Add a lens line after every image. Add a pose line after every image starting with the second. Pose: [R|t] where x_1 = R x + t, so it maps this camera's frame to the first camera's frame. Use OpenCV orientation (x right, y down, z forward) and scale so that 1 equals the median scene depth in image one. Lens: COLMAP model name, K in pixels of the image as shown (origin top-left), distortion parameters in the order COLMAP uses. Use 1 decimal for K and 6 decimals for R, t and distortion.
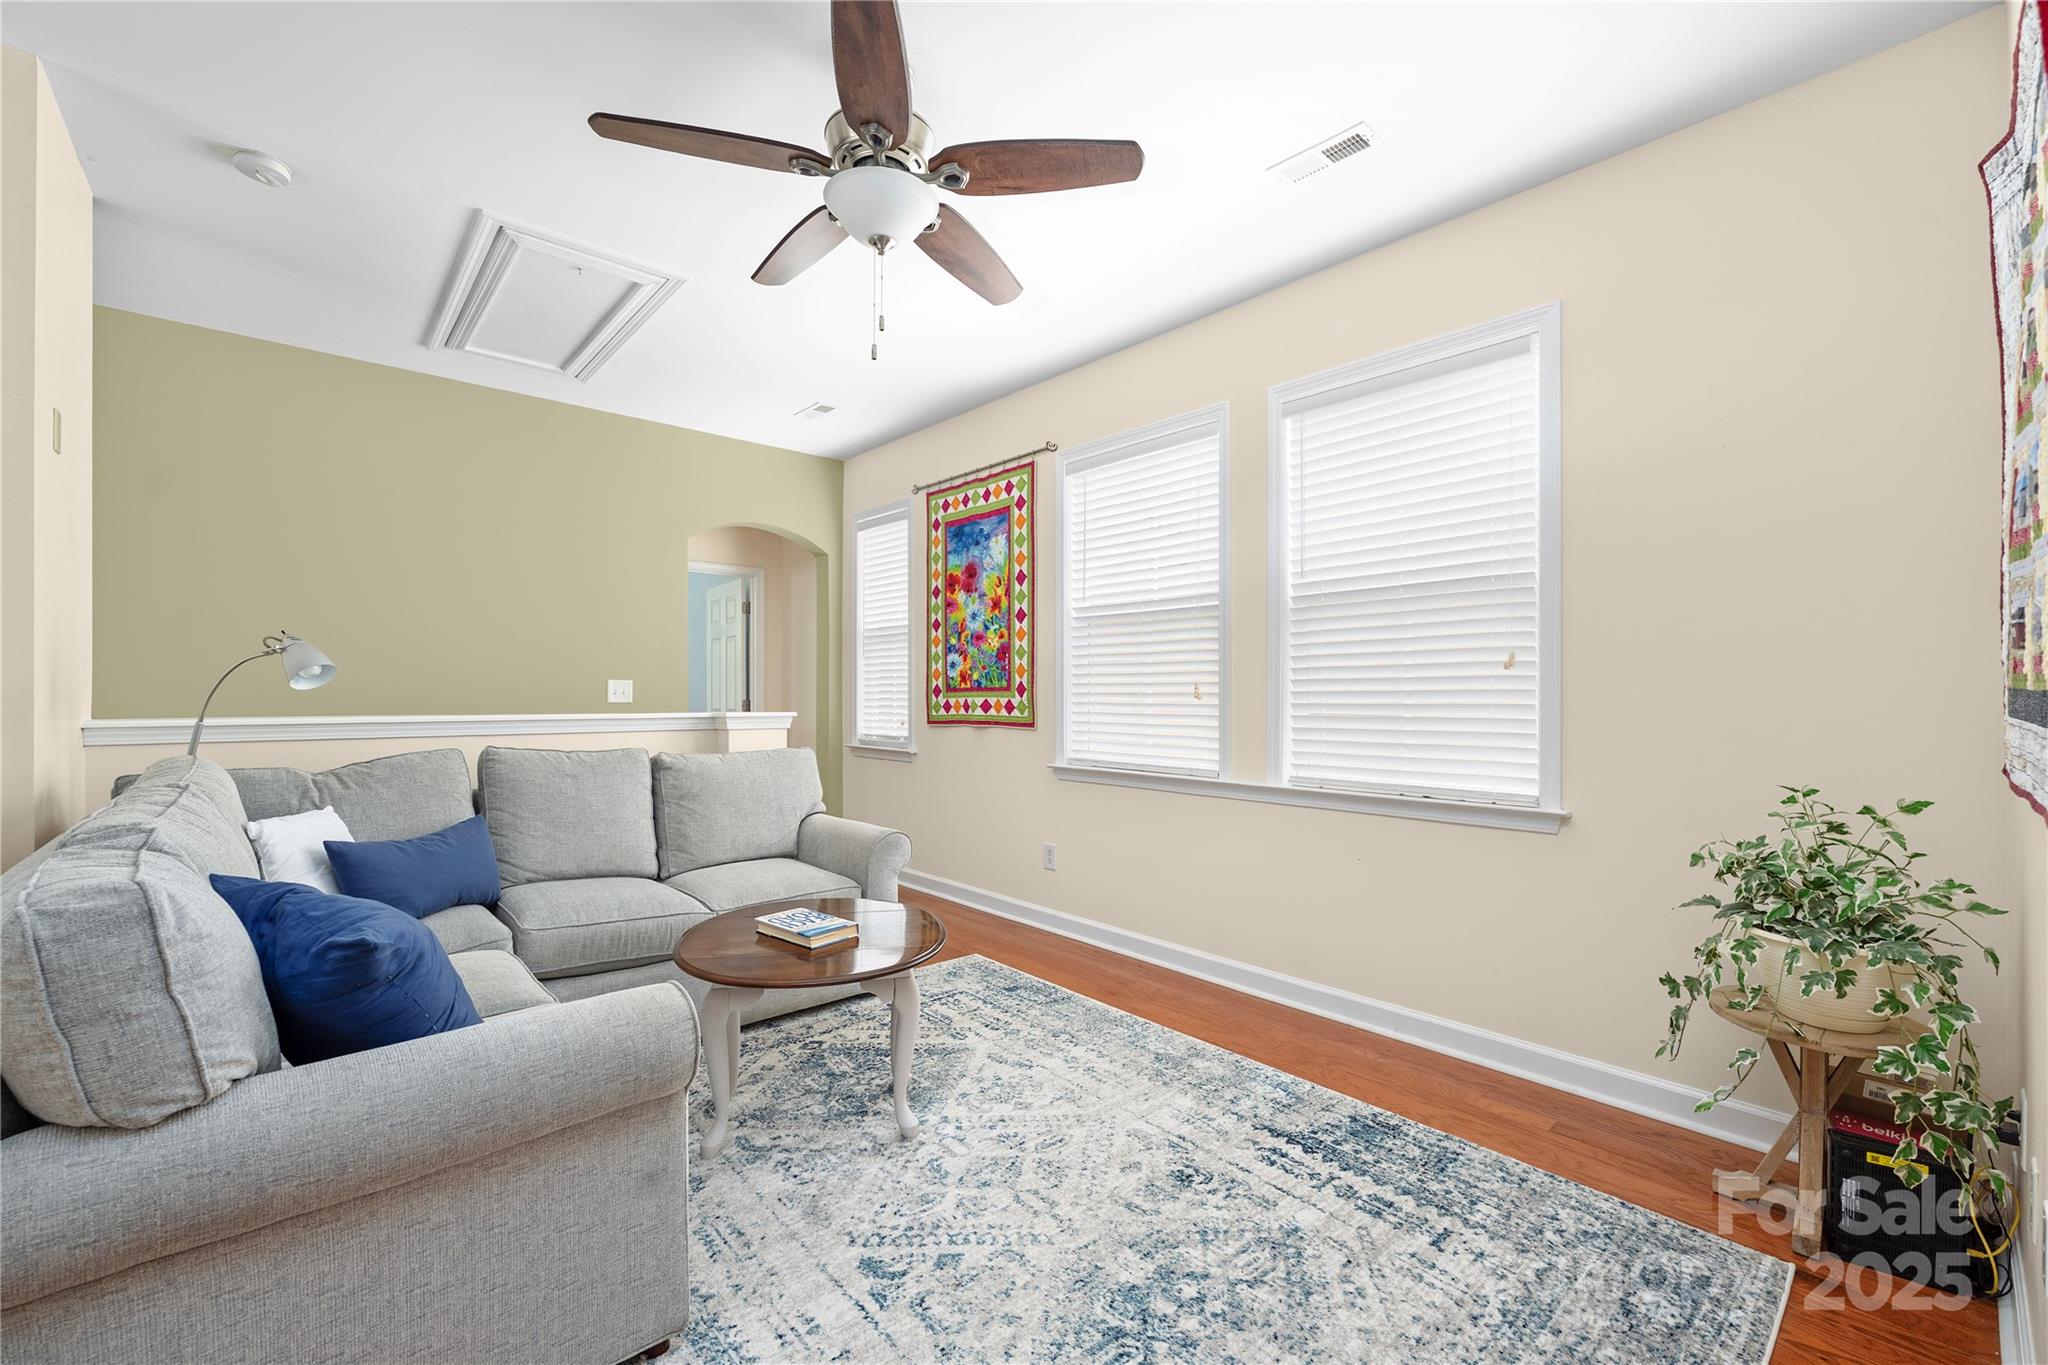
lens RADIAL K [[835.3, 0, 1028.6], [0, 835.3, 689.6], [0, 0, 1]] dist [-0.005121, -0.000288]
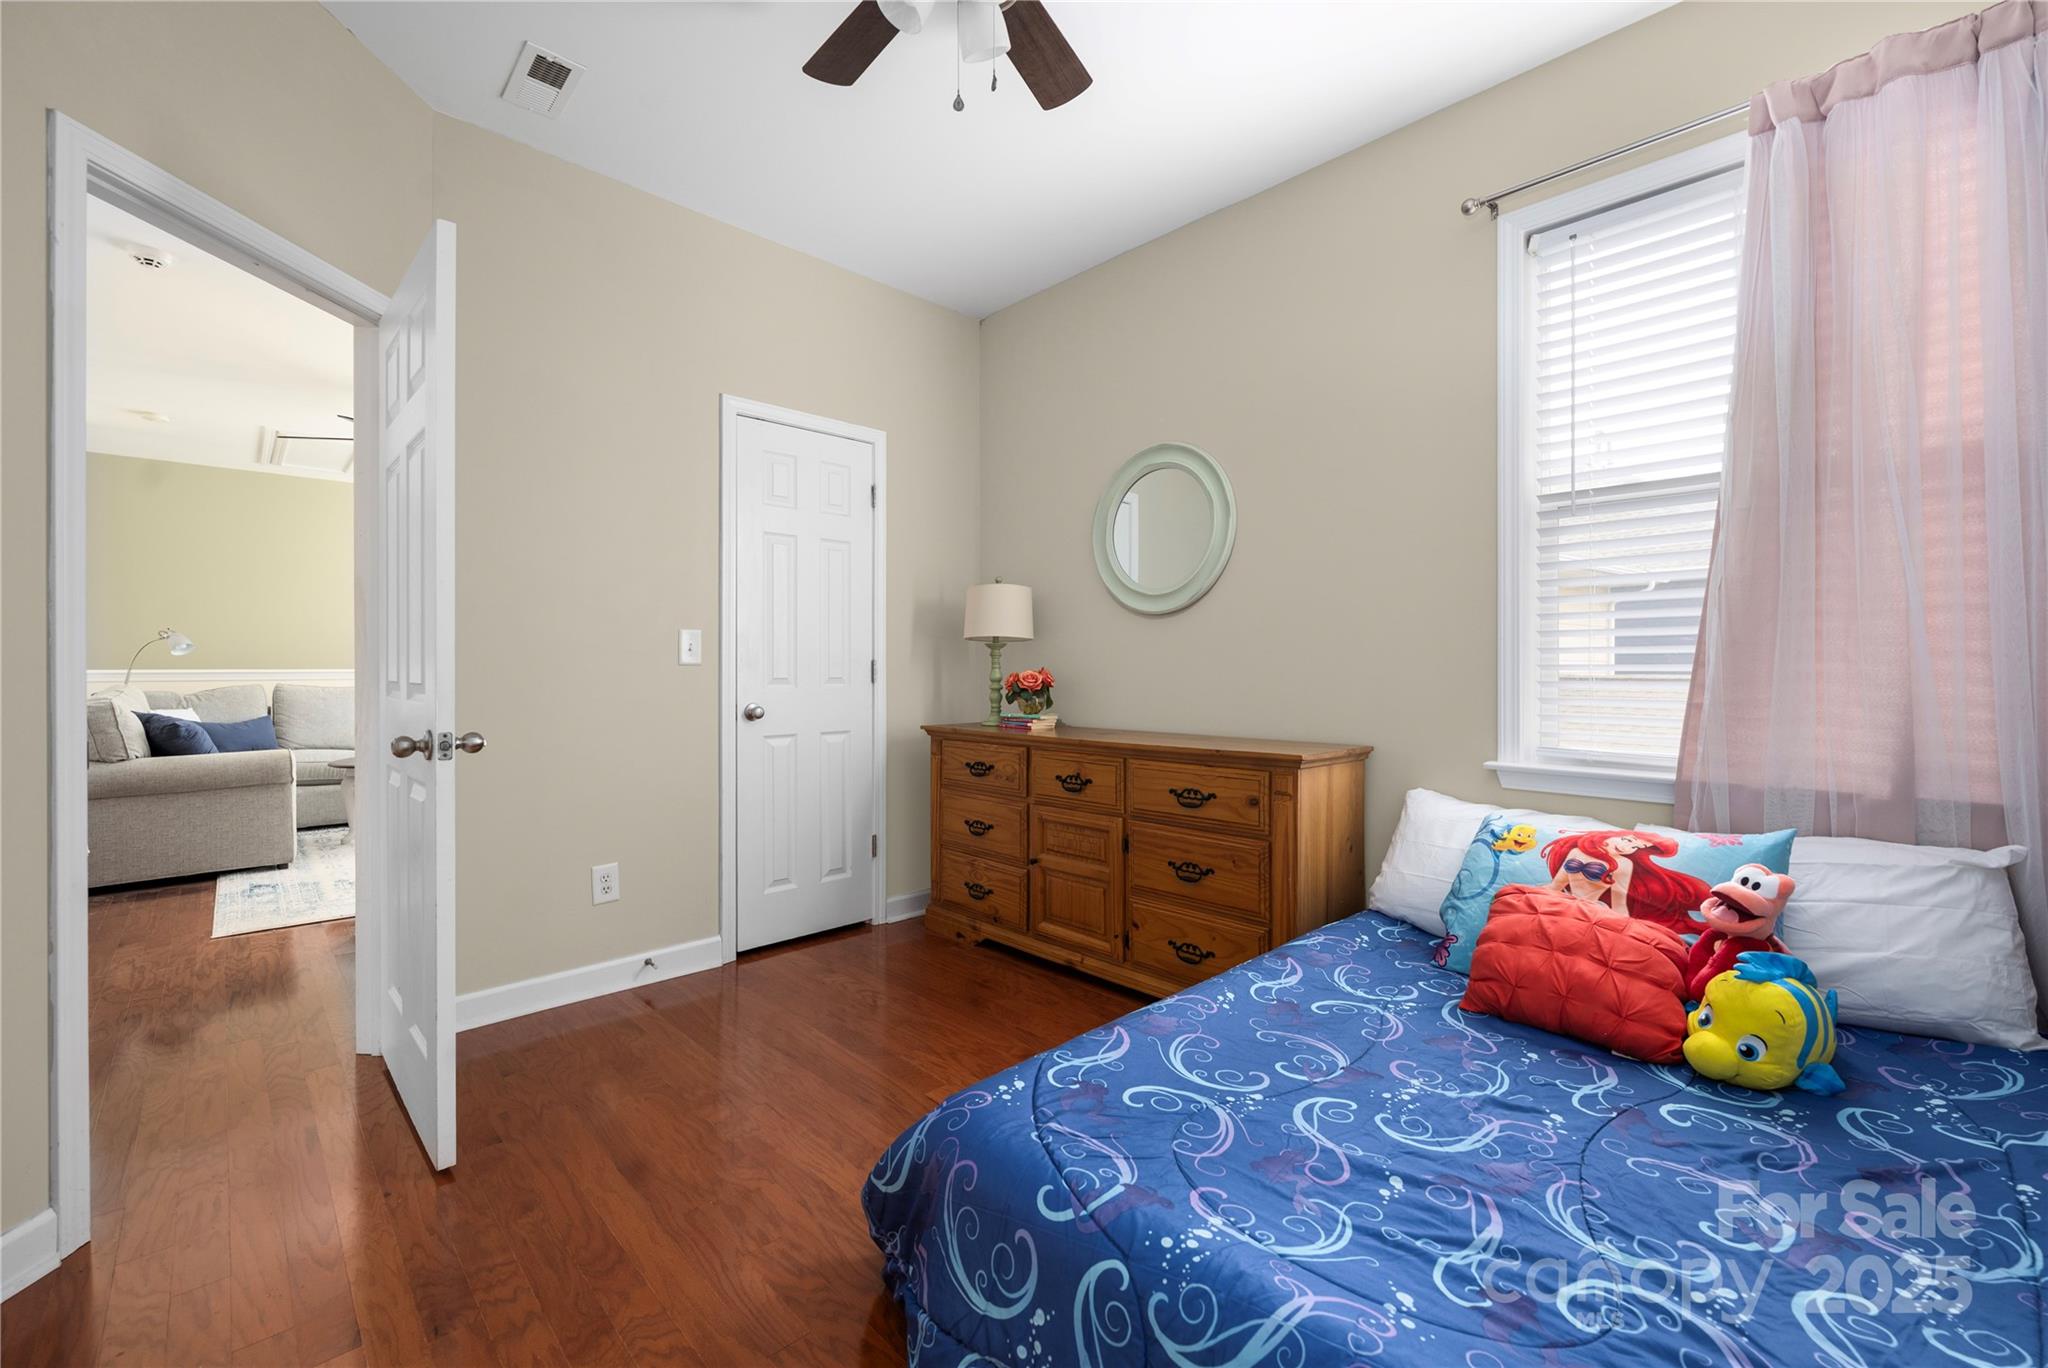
lens RADIAL K [[835.3, 0, 1023.8], [0, 835.3, 670.1], [0, 0, 1]] dist [-0.005121, -0.000288]
pose [[0.999406, -0.002958, 0.034339, 2.552423], [0.002656, 0.999957, 0.008845, 0.052638], [-0.034363, -0.008749, 0.999371, -2.517102]]
